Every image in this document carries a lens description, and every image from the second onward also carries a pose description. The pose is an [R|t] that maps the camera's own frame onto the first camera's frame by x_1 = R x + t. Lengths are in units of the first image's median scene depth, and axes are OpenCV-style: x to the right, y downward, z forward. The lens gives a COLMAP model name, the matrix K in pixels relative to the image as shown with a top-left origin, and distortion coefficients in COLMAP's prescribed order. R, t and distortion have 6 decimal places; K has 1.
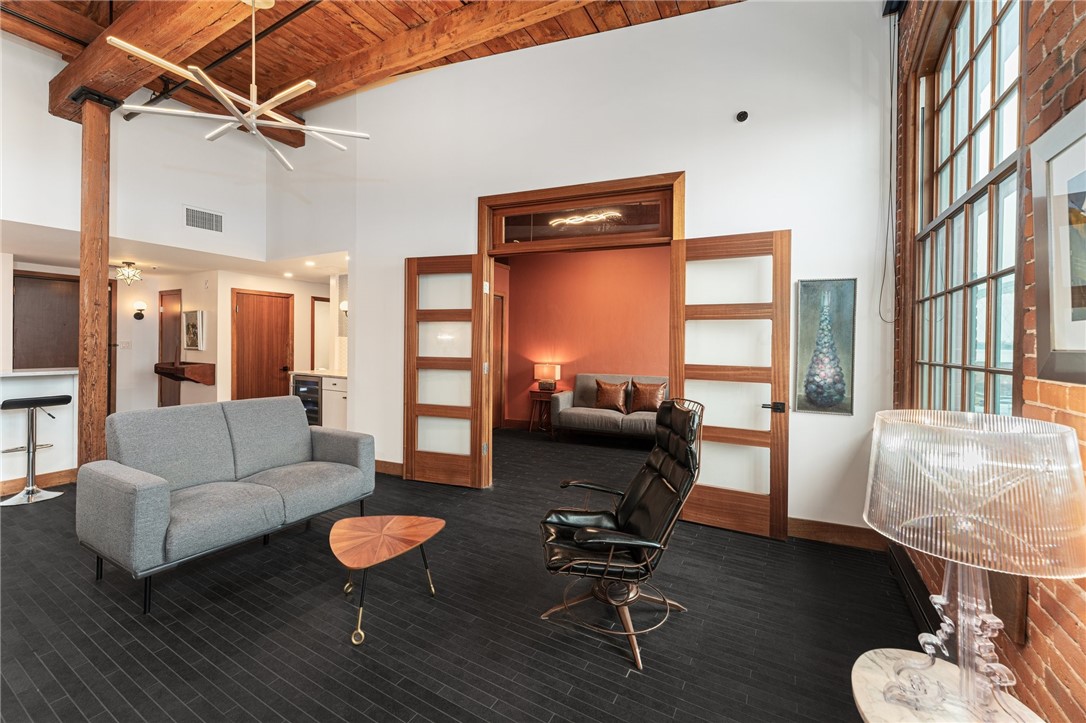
lens RADIAL K [[436.2, 0, 542.1], [0, 436.2, 343.4], [0, 0, 1]] dist [-0.000410, -0.000051]
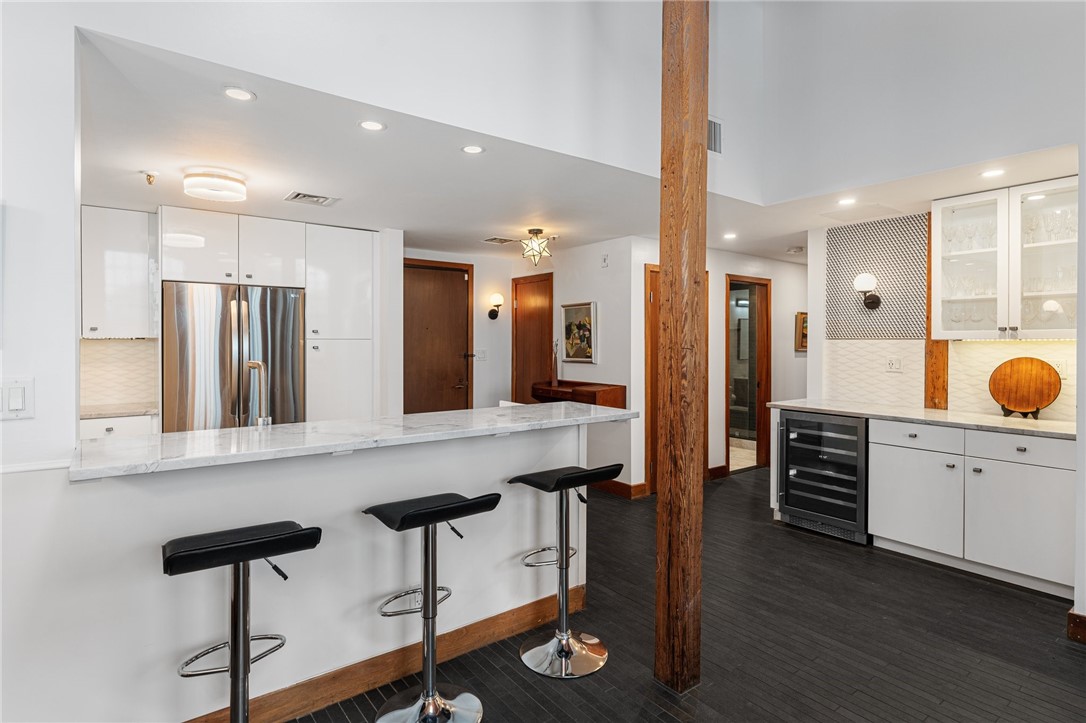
lens RADIAL K [[562.1, 0, 545.9], [0, 562.1, 341.9], [0, 0, 1]] dist [-0.002104, -0.000317]
pose [[0.917850, -0.011552, -0.396759, -0.554510], [0.009898, 0.999932, -0.006218, -0.013109], [0.396804, 0.001781, 0.917902, 0.219462]]
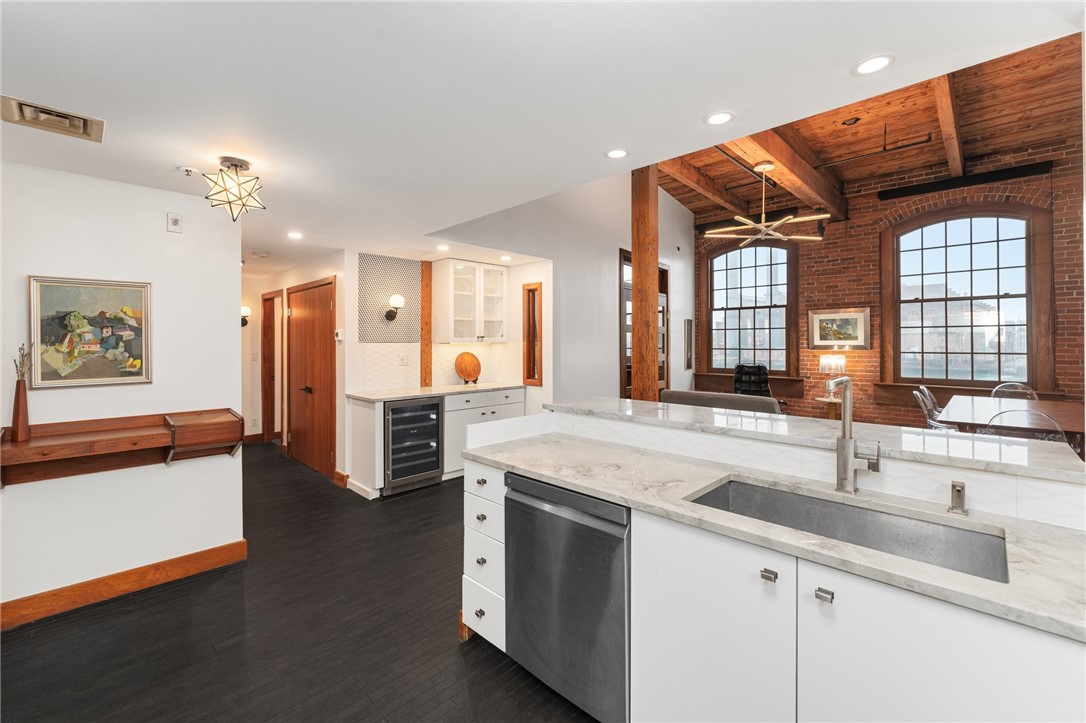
lens RADIAL K [[454.2, 0, 543.2], [0, 454.2, 337.9], [0, 0, 1]] dist [-0.000840, -0.000113]
pose [[0.253342, -0.007211, 0.967350, -1.168066], [0.005506, 0.999967, 0.006012, -0.028485], [-0.967361, 0.003803, 0.253373, 0.589456]]
